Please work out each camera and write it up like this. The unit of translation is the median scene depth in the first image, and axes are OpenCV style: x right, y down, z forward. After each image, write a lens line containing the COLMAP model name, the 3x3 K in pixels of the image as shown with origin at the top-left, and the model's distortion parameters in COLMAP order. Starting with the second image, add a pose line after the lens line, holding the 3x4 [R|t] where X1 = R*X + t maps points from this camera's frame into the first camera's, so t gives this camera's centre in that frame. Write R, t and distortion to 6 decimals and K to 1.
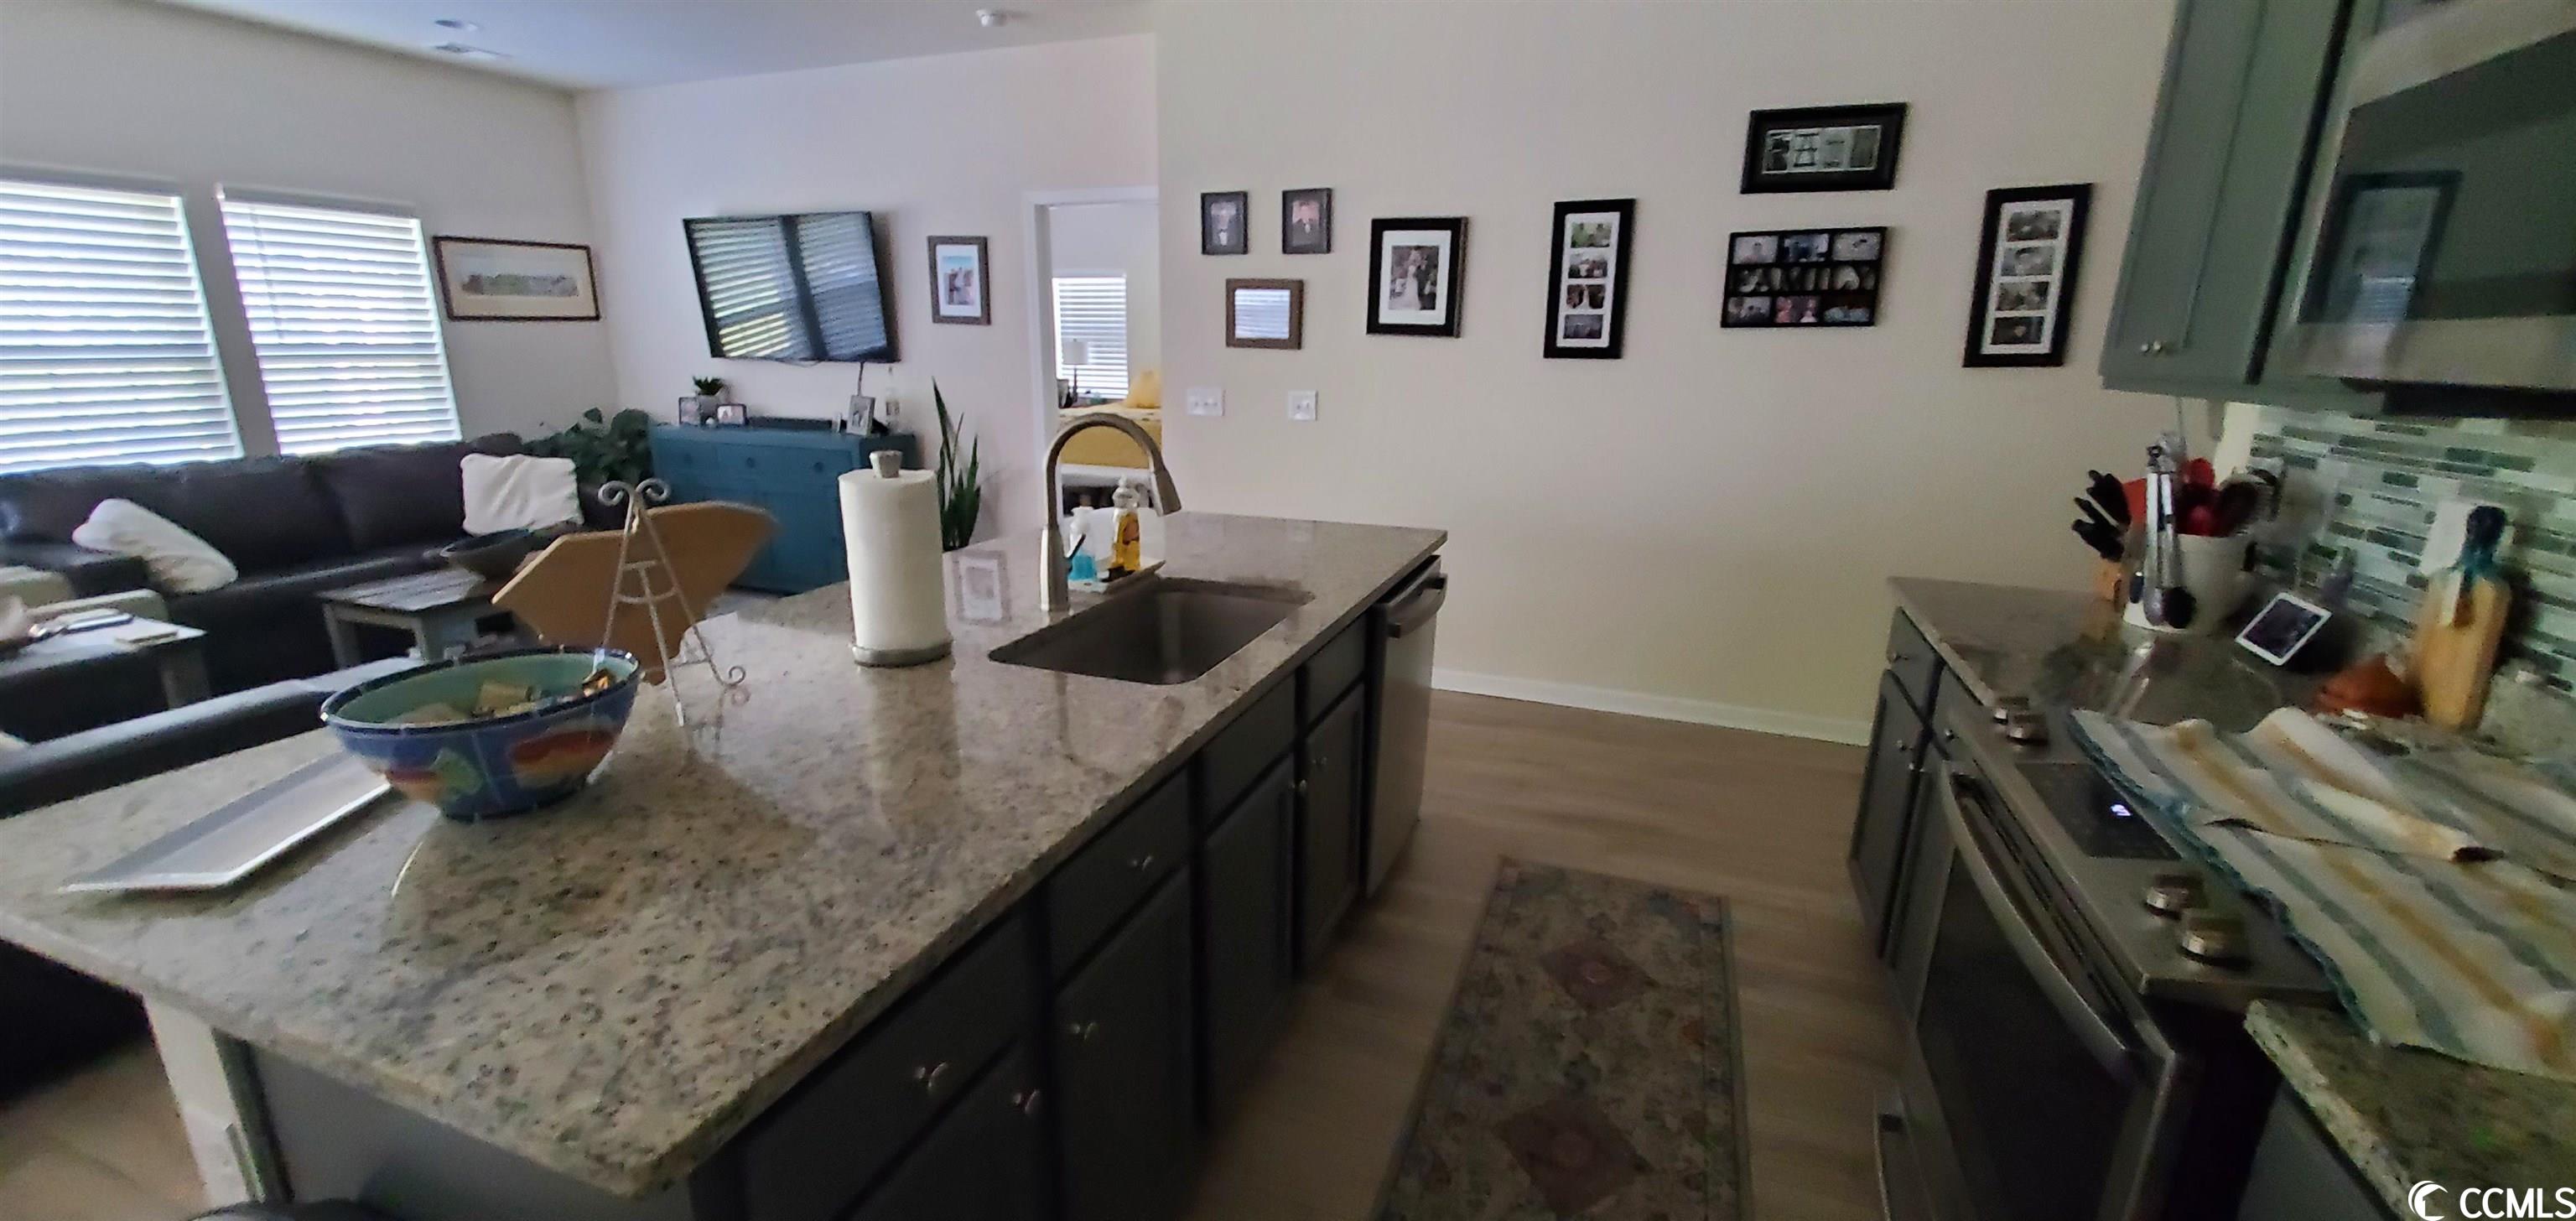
lens RADIAL K [[1052.2, 0, 1288.0], [0, 1052.2, 610.5], [0, 0, 1]] dist [0.008930, -0.005636]
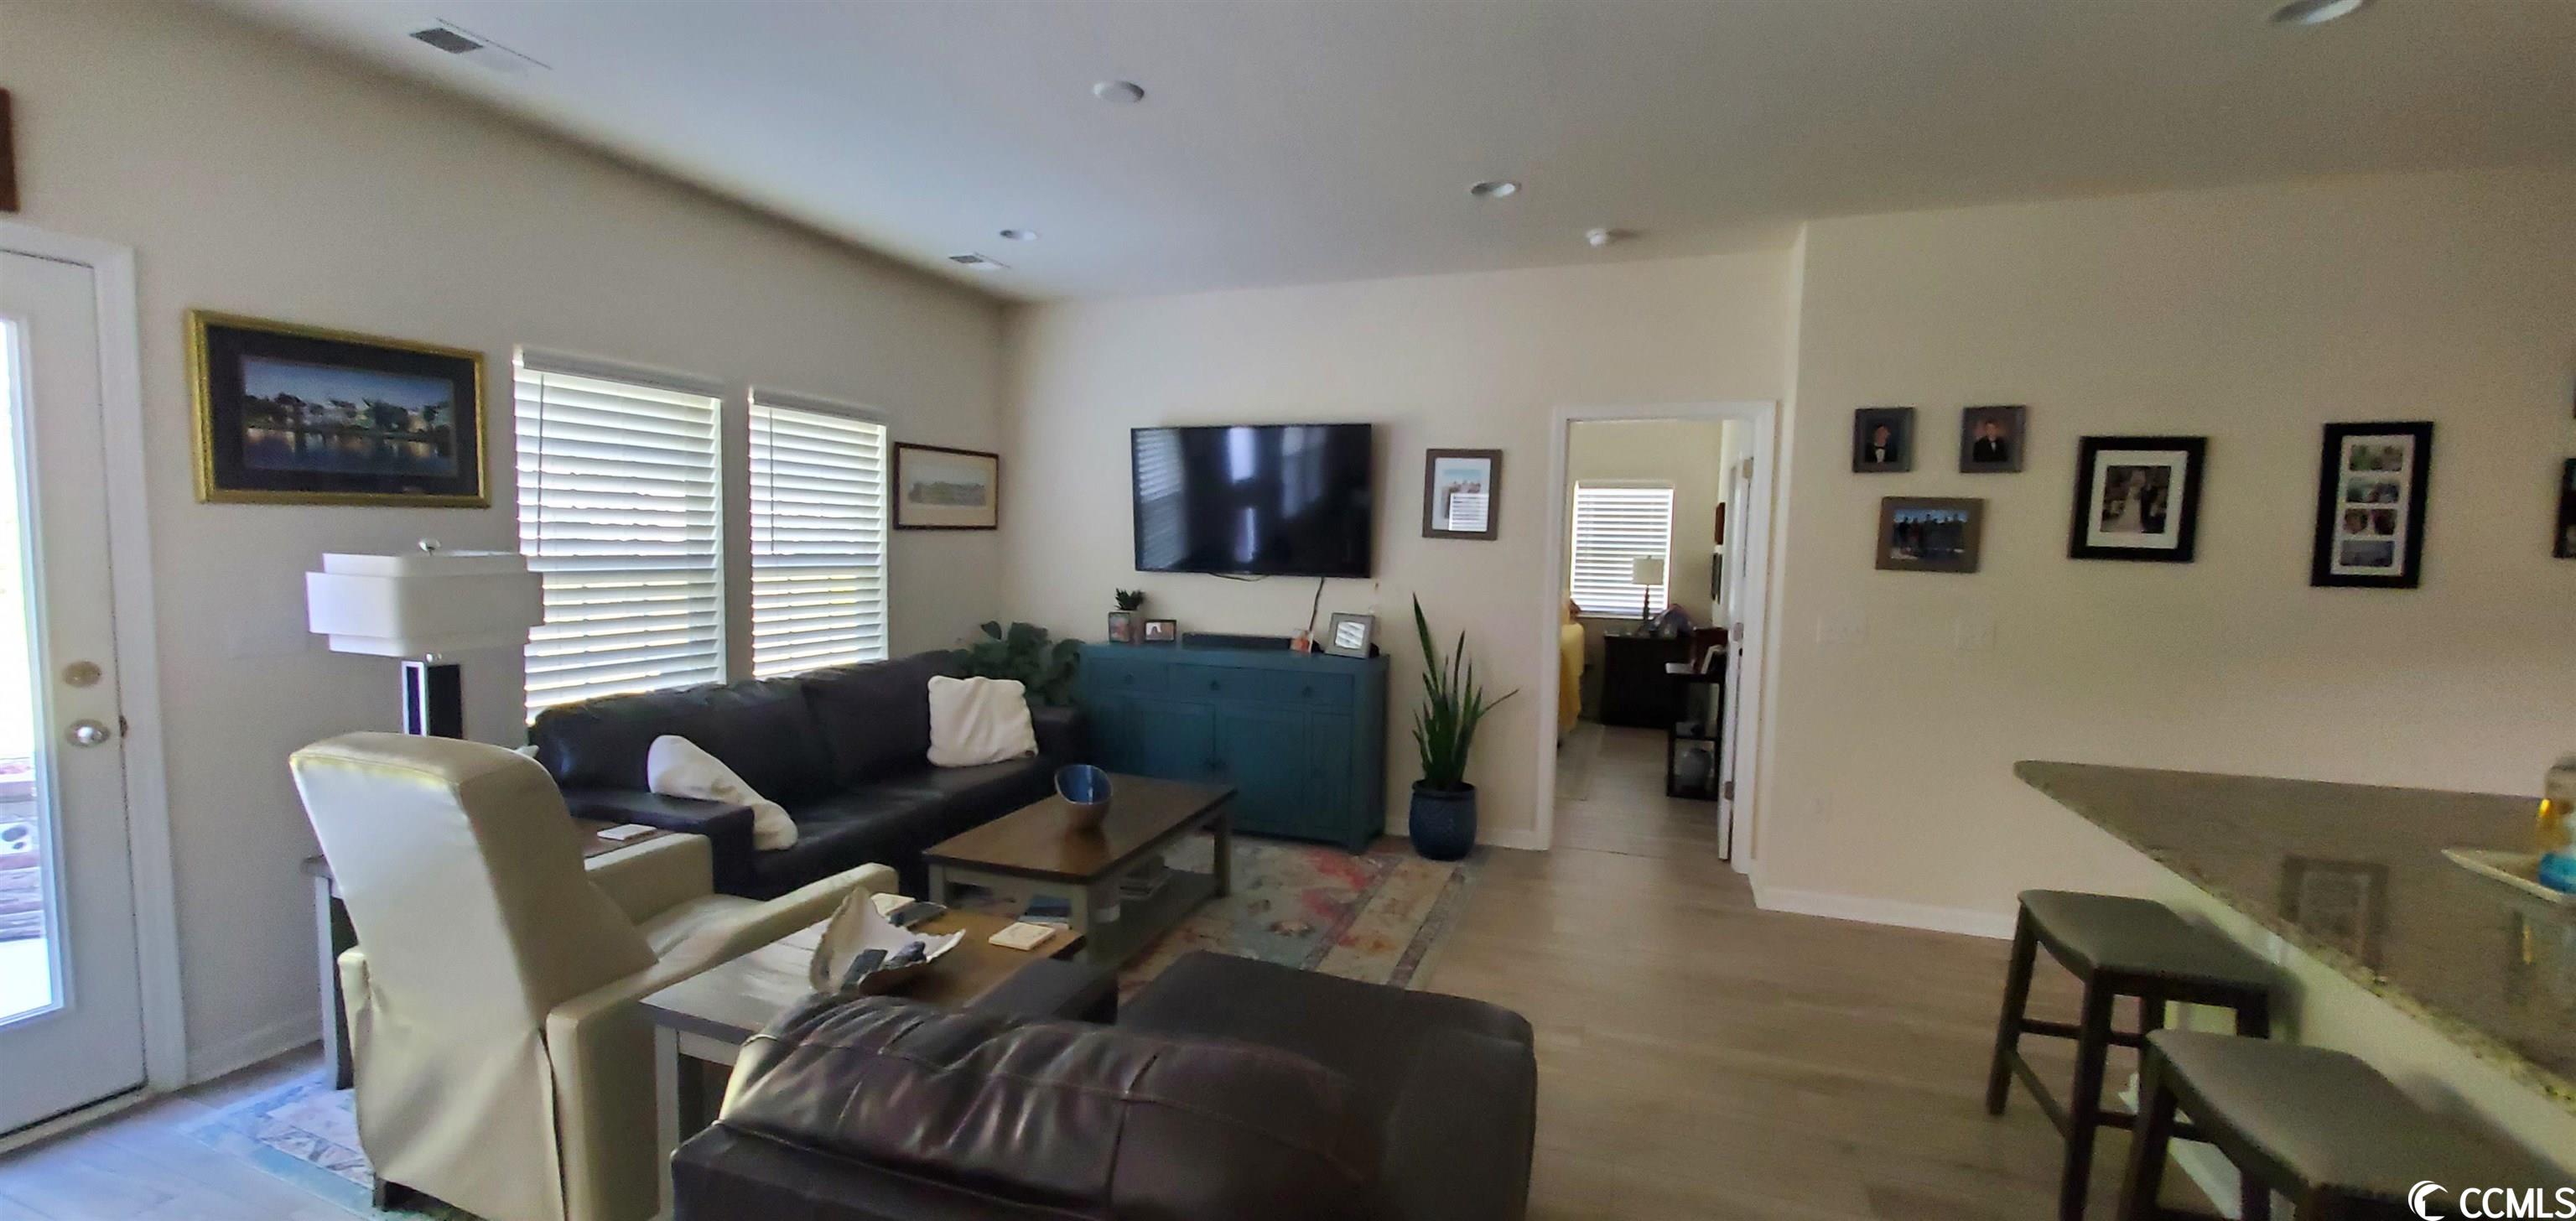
lens RADIAL K [[1052.2, 0, 1288.0], [0, 1052.2, 610.5], [0, 0, 1]] dist [0.008930, -0.005636]
pose [[0.999563, 0.007856, 0.028497, -0.541154], [-0.002326, 0.981951, -0.189121, -0.036708], [-0.029468, 0.188972, 0.981540, 0.112168]]
